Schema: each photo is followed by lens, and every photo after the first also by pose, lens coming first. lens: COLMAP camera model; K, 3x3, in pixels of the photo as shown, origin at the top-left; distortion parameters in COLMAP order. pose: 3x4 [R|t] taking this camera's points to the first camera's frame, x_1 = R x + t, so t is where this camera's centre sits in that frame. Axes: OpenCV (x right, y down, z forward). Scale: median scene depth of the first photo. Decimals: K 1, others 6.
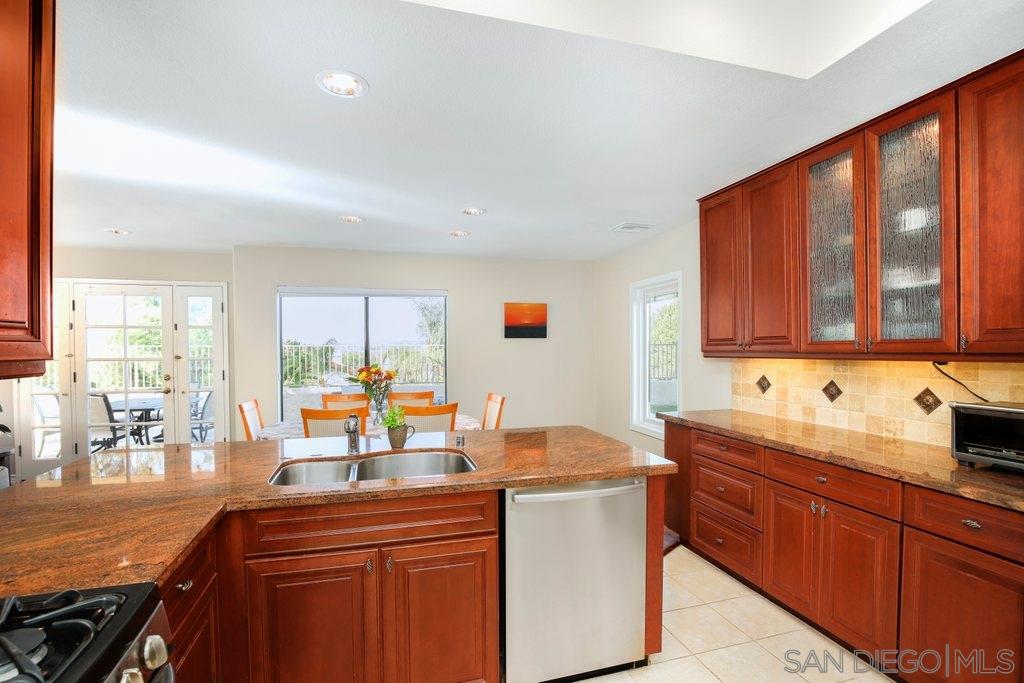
lens RADIAL K [[469.5, 0, 509.0], [0, 469.5, 349.0], [0, 0, 1]] dist [-0.021663, -0.000226]
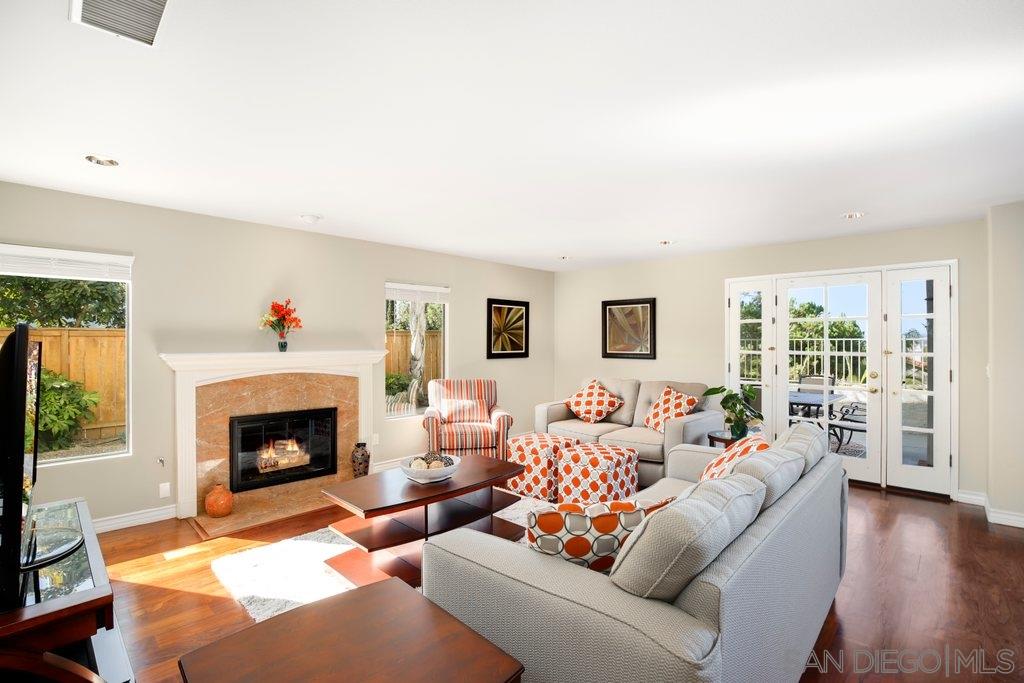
lens RADIAL K [[469.5, 0, 512.1], [0, 469.5, 340.8], [0, 0, 1]] dist [-0.021663, -0.000226]
pose [[0.504024, 0.002442, -0.863686, -0.167500], [-0.004706, 0.999989, 0.000081, -0.000483], [0.863677, 0.004024, 0.504030, -0.022839]]
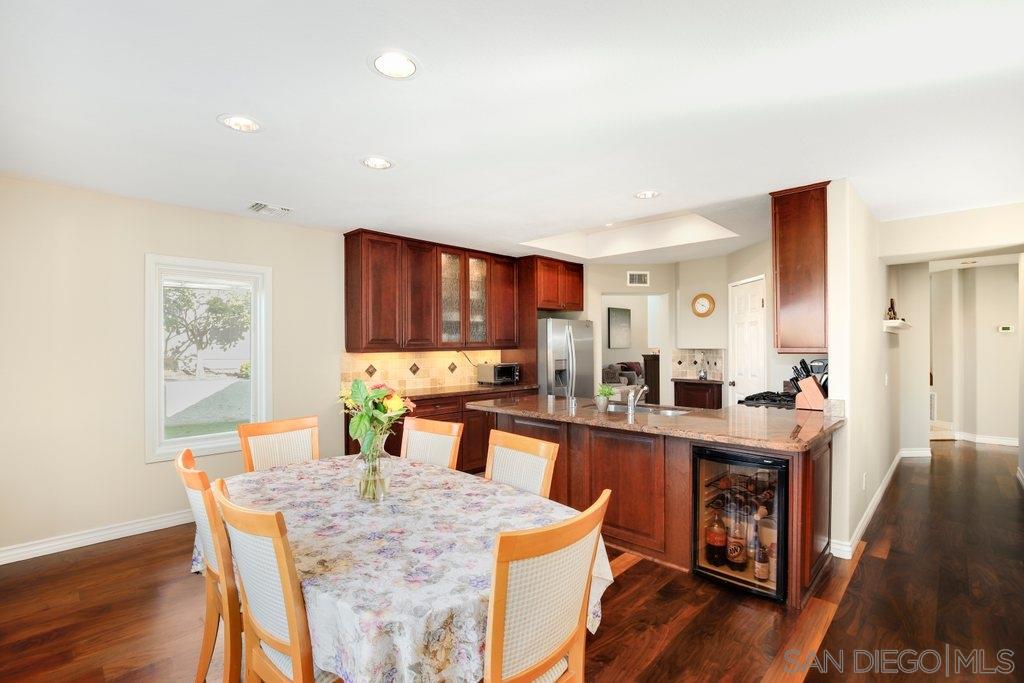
lens RADIAL K [[469.5, 0, 513.6], [0, 469.5, 341.1], [0, 0, 1]] dist [-0.021663, -0.000226]
pose [[-0.505899, 0.008692, 0.862549, -1.119279], [0.005166, 0.999962, -0.007047, -0.004539], [-0.862577, 0.000891, -0.505924, 1.620138]]
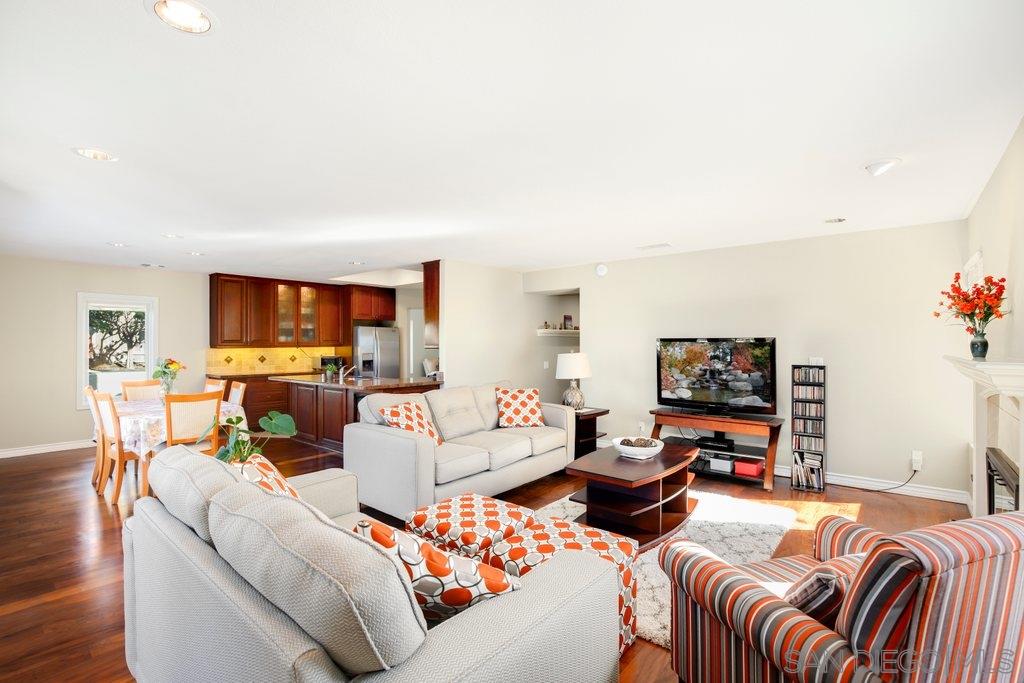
lens RADIAL K [[469.5, 0, 512.8], [0, 469.5, 340.3], [0, 0, 1]] dist [-0.021663, -0.000226]
pose [[-0.562300, 0.009486, 0.826879, -2.556253], [0.004720, 0.999955, -0.008261, 0.006451], [-0.826920, -0.000742, -0.562319, 1.352851]]
